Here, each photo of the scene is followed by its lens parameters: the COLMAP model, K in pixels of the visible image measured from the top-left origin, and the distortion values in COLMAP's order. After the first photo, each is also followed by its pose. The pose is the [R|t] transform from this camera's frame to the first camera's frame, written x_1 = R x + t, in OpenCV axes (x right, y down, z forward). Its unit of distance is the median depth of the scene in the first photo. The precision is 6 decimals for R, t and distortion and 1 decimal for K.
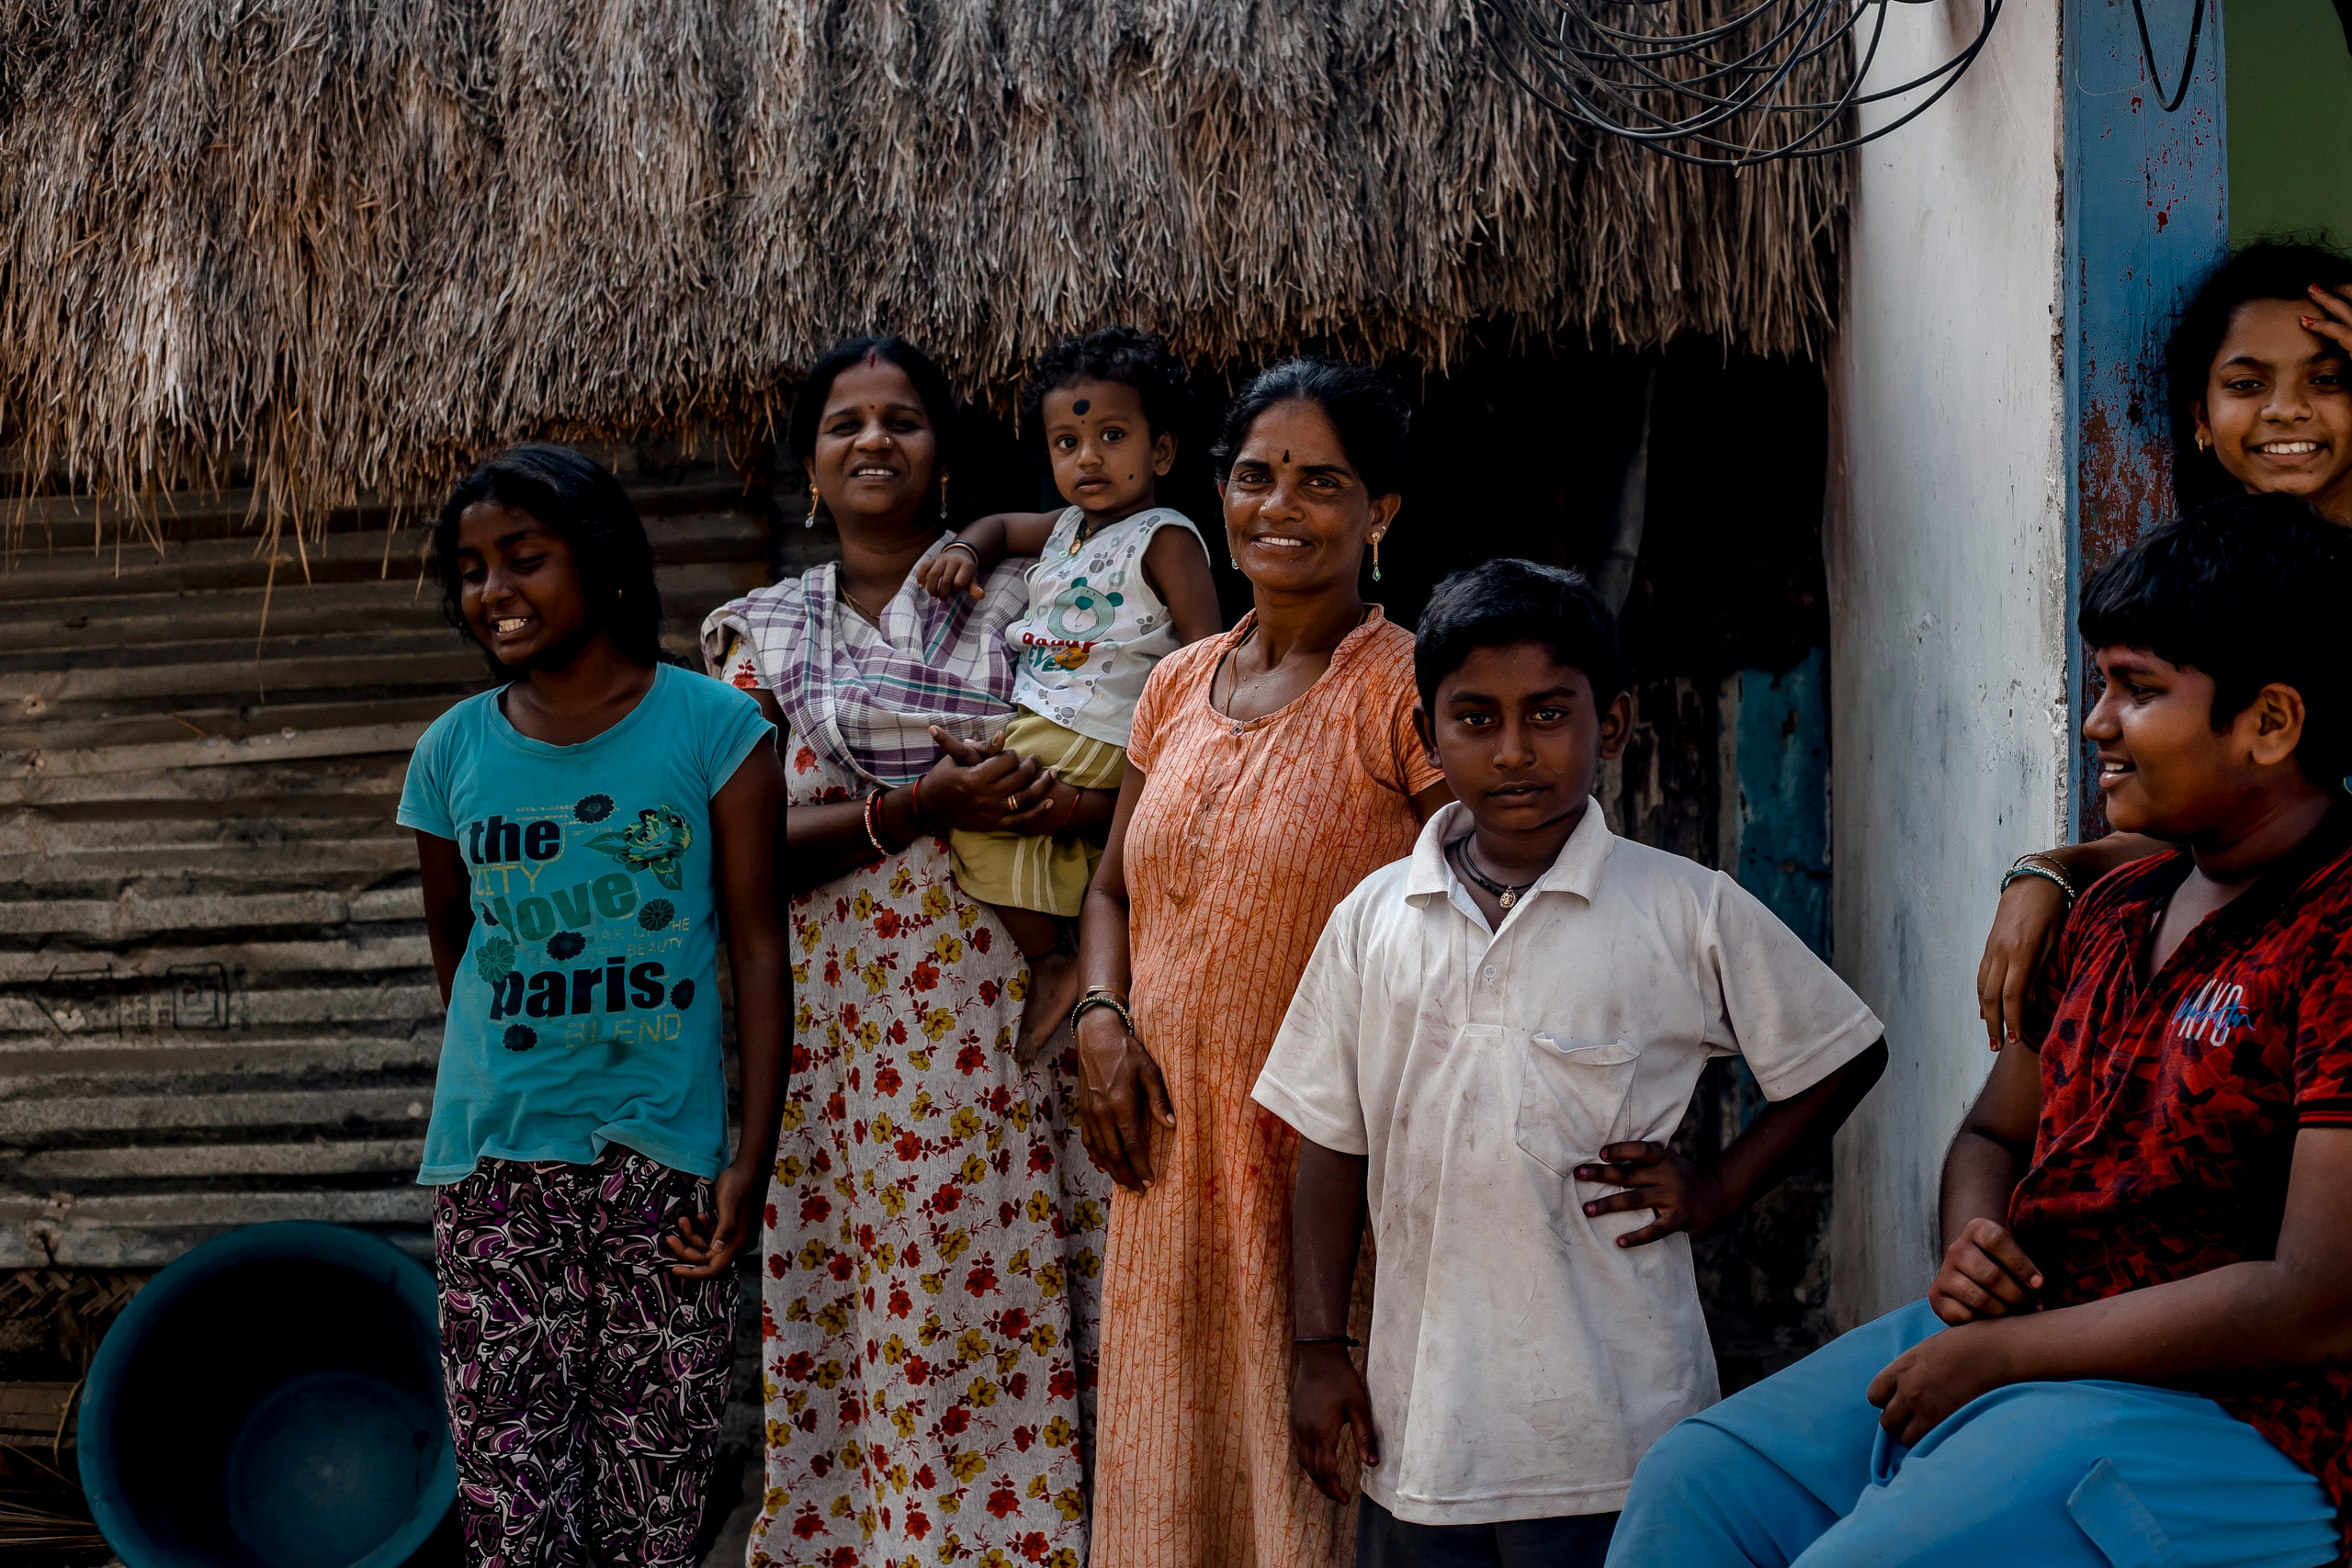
lens RADIAL K [[3555.6, 0, 1170.9], [0, 3555.6, 791.6], [0, 0, 1]] dist [-0.096319, -0.085891]
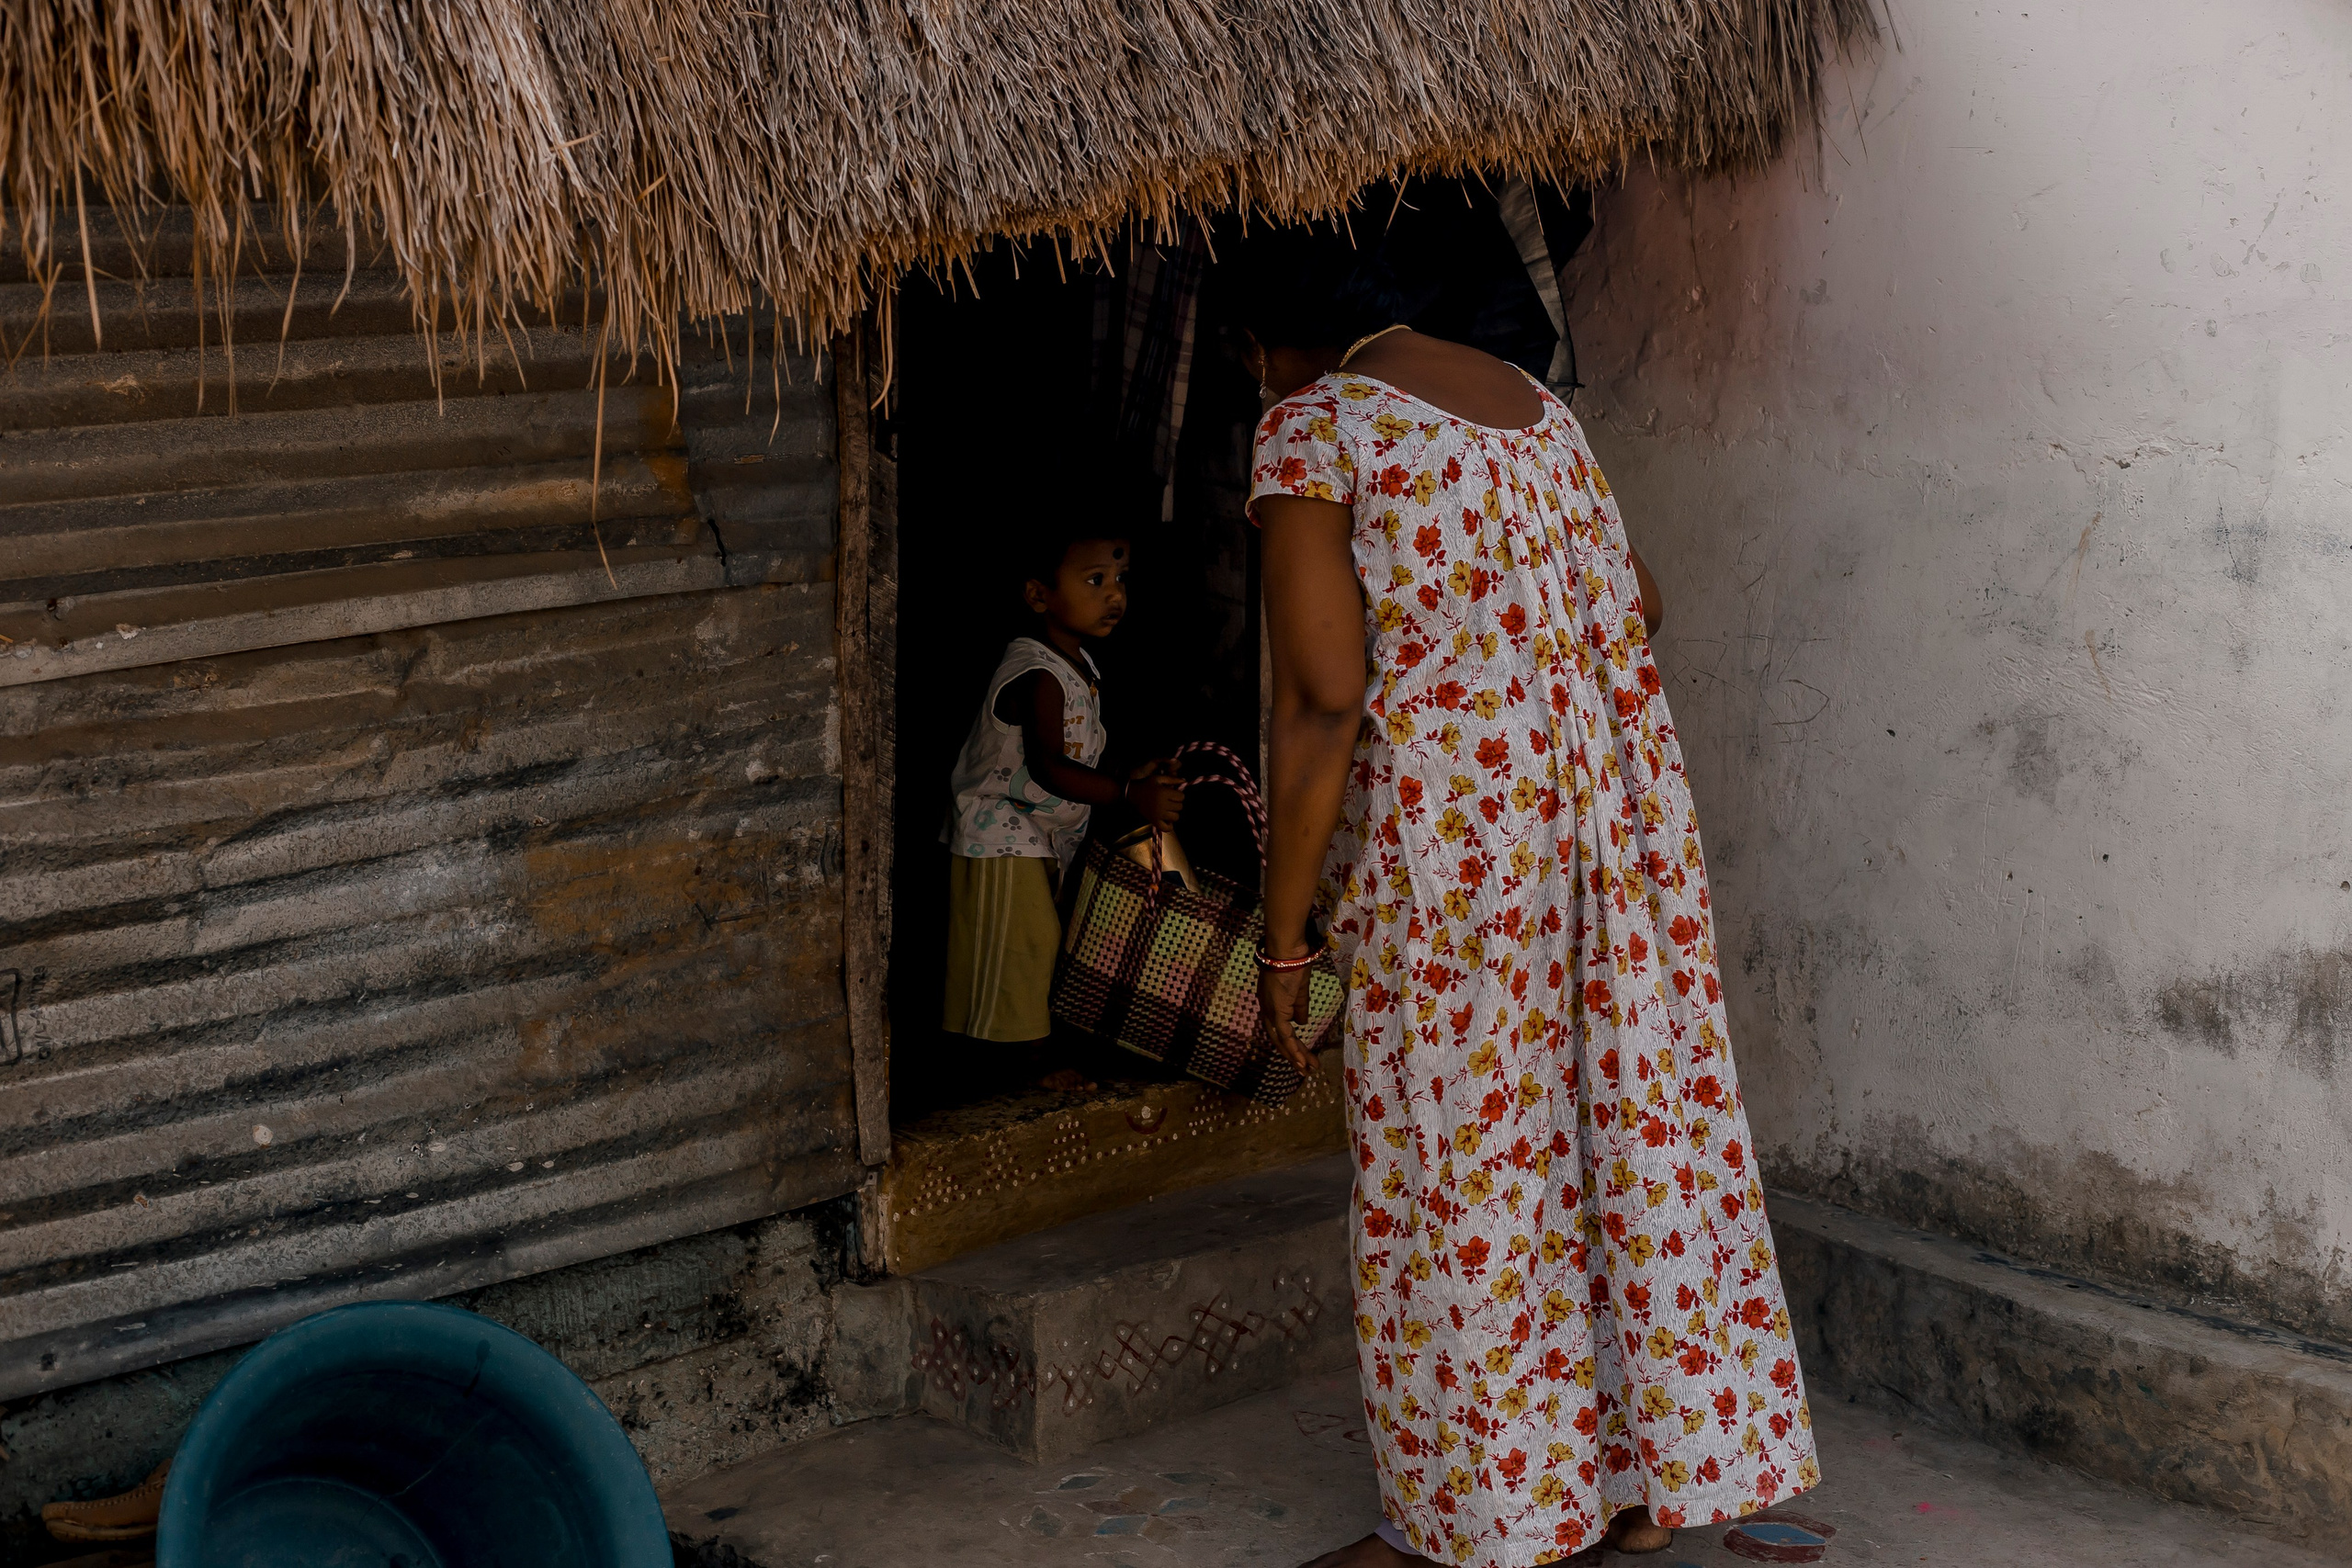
lens RADIAL K [[3485.0, 0, 1176.0], [0, 3485.0, 784.0], [0, 0, 1]] dist [-0.088408, -0.128075]
pose [[0.690664, -0.083854, 0.718298, -0.698589], [0.037828, 0.996084, 0.079911, -0.038804], [-0.722186, -0.028020, 0.691132, 0.433996]]
